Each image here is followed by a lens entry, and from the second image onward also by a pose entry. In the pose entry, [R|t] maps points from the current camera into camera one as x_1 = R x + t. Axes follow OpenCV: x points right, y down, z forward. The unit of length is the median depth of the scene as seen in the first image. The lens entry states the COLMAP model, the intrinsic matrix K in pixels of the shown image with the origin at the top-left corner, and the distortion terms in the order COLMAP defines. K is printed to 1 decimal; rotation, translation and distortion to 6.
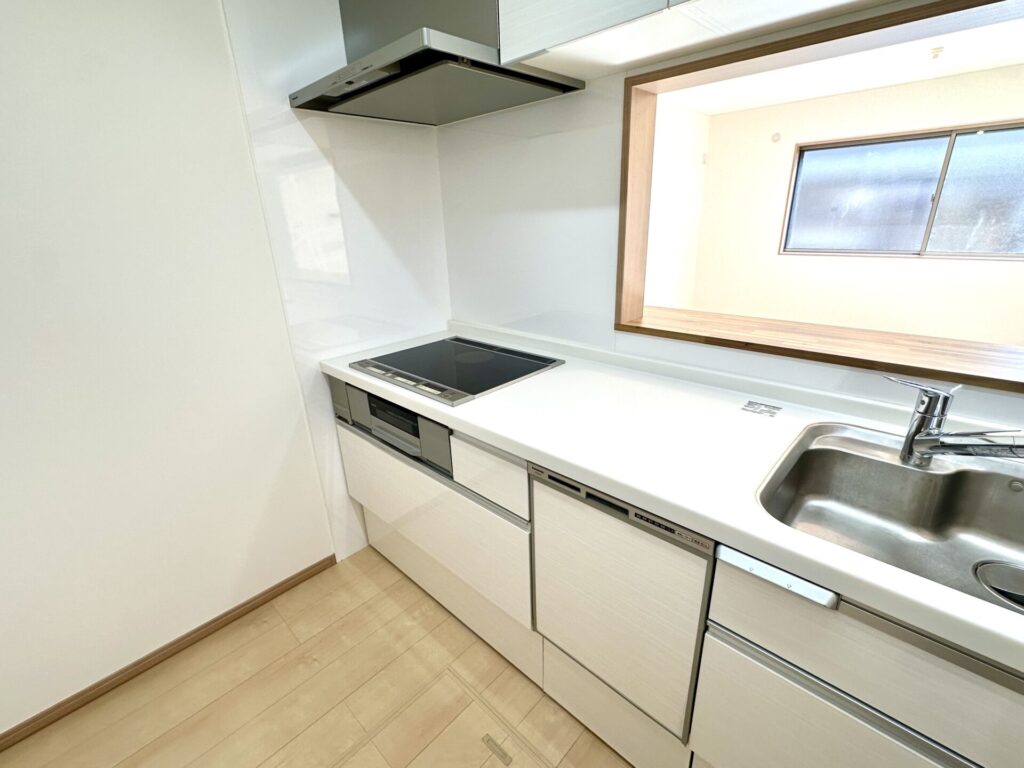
lens RADIAL K [[462.4, 0, 513.3], [0, 462.4, 387.3], [0, 0, 1]] dist [-0.005257, 0.000132]
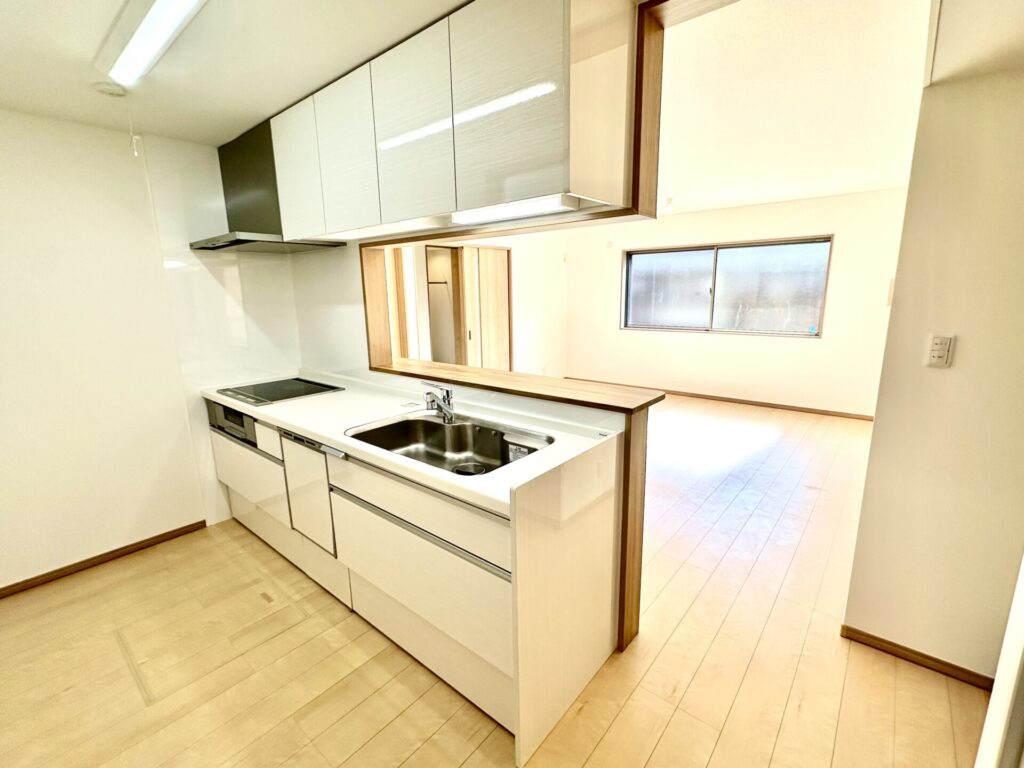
lens RADIAL K [[460.1, 0, 513.0], [0, 460.1, 385.3], [0, 0, 1]] dist [-0.003914, 0.000704]
pose [[0.997954, 0.003529, 0.063844, 0.626747], [0.006221, 0.988380, -0.151874, 0.195556], [-0.063638, 0.151961, 0.986336, -0.735384]]
